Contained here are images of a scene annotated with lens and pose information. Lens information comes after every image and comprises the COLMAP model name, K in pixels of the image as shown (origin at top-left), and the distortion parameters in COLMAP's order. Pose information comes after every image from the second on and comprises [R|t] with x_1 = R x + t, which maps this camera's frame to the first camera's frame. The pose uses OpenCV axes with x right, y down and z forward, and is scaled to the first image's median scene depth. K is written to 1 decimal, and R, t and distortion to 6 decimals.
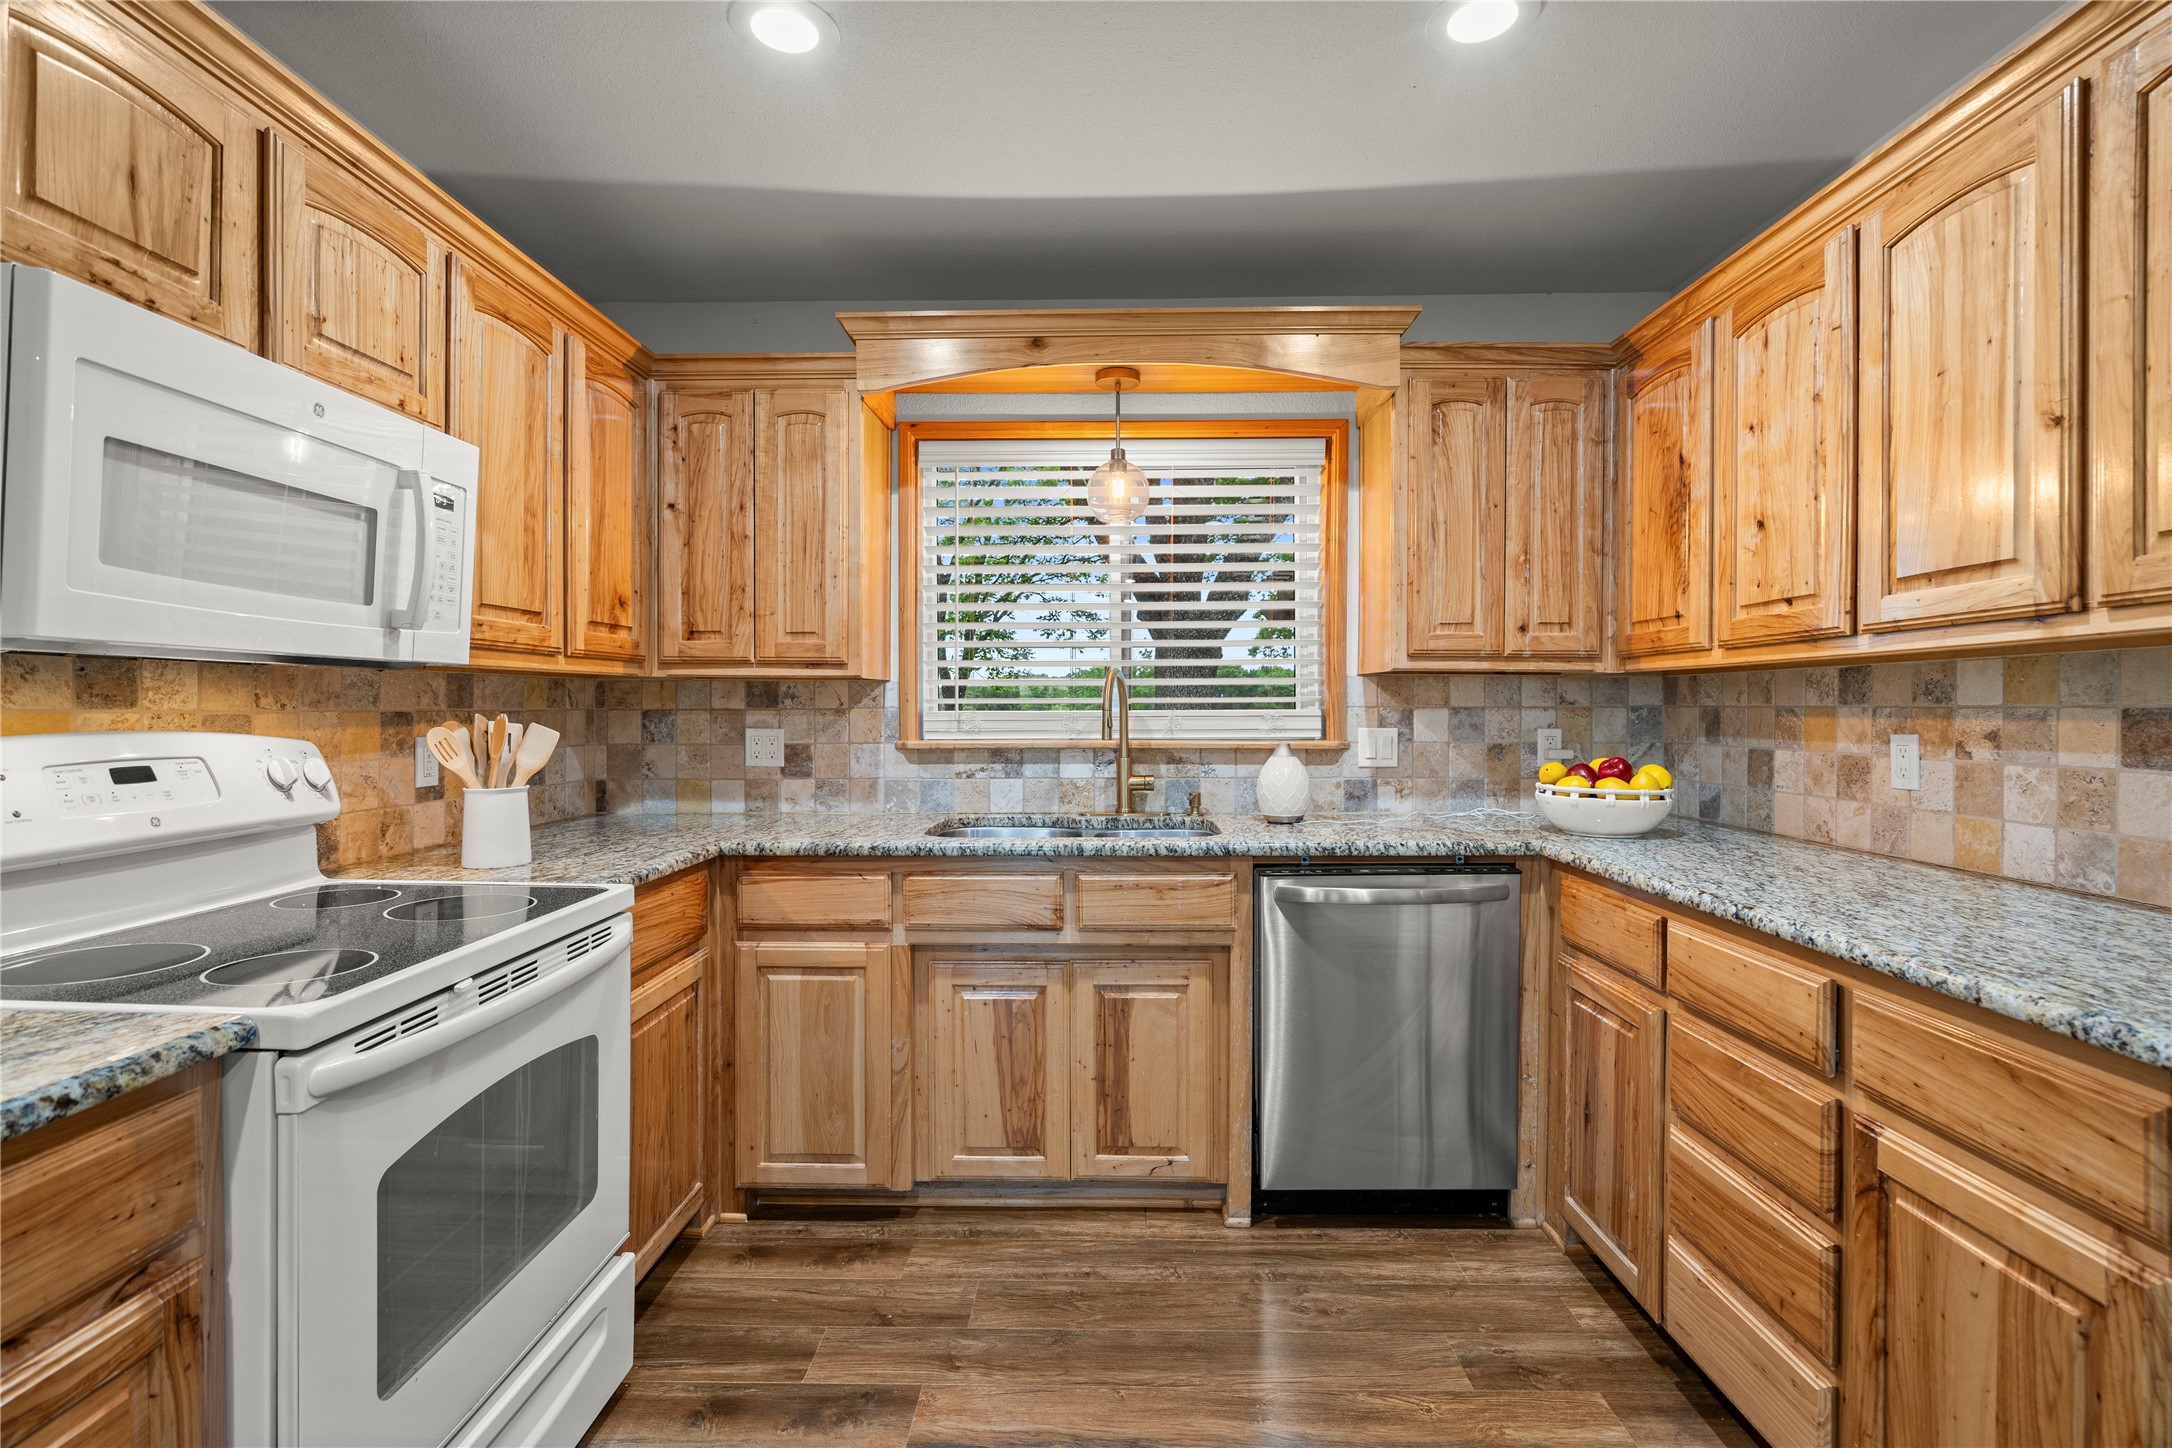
lens RADIAL K [[1010.2, 0, 1086.0], [0, 1010.2, 724.0], [0, 0, 1]] dist [0.001925, 0.000448]
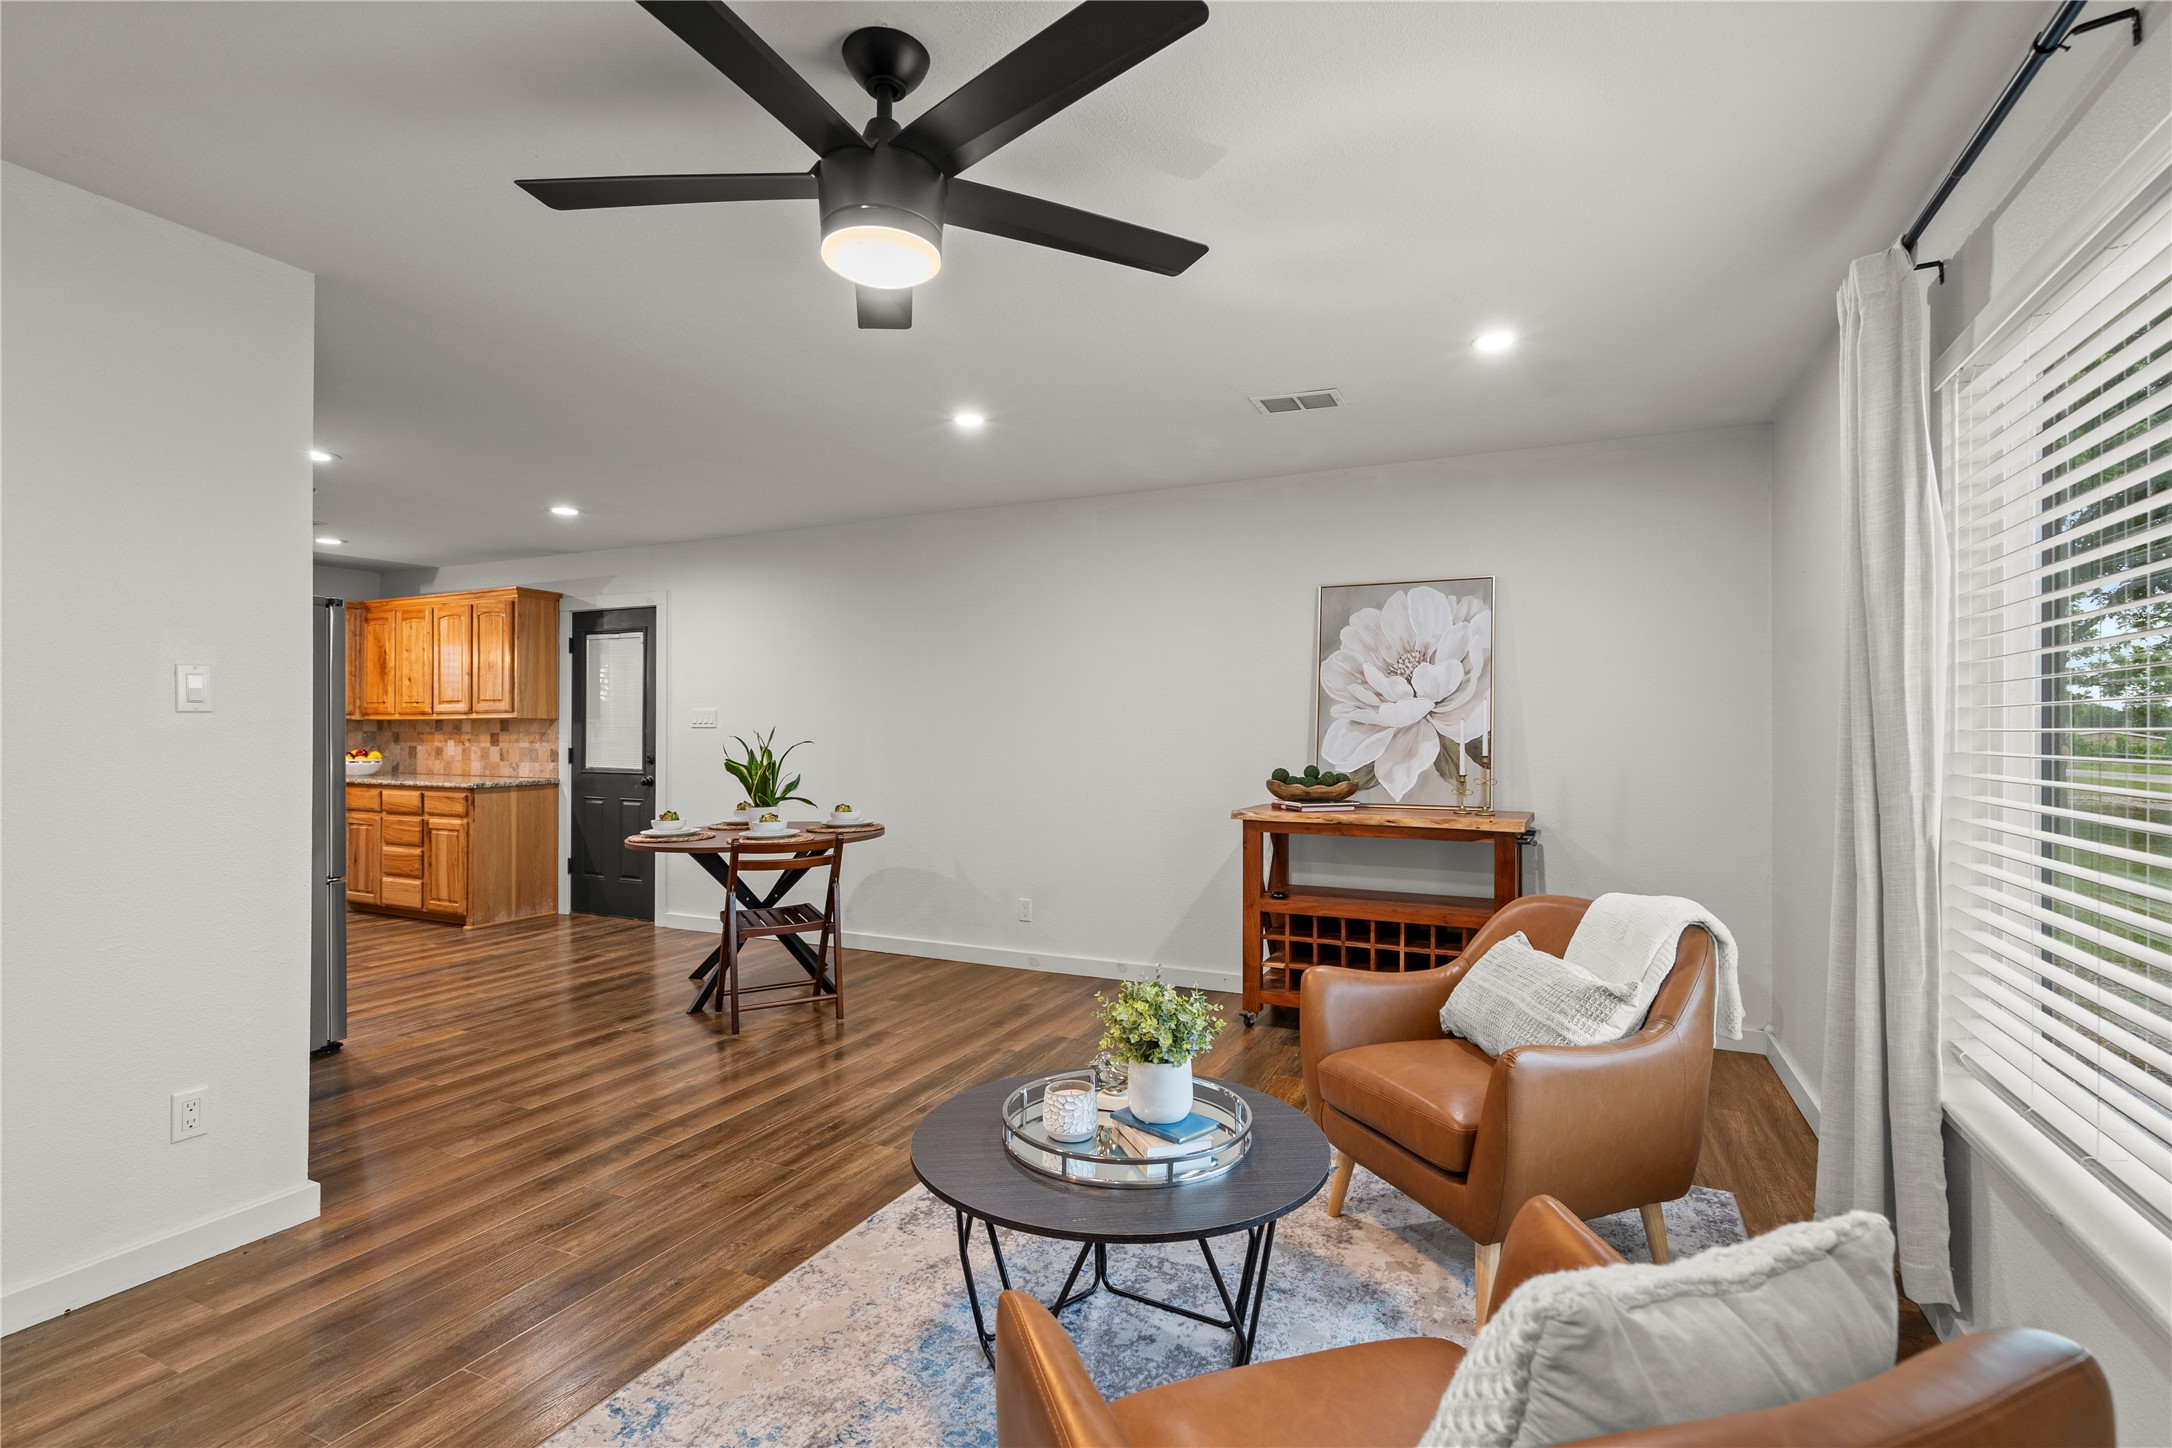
lens RADIAL K [[1010.2, 0, 1086.0], [0, 1010.2, 724.0], [0, 0, 1]] dist [0.001925, 0.000448]
pose [[0.413339, 0.006649, 0.910553, -1.529581], [0.011158, 0.999861, -0.012366, 0.023252], [-0.910509, 0.015271, 0.413208, -2.542413]]
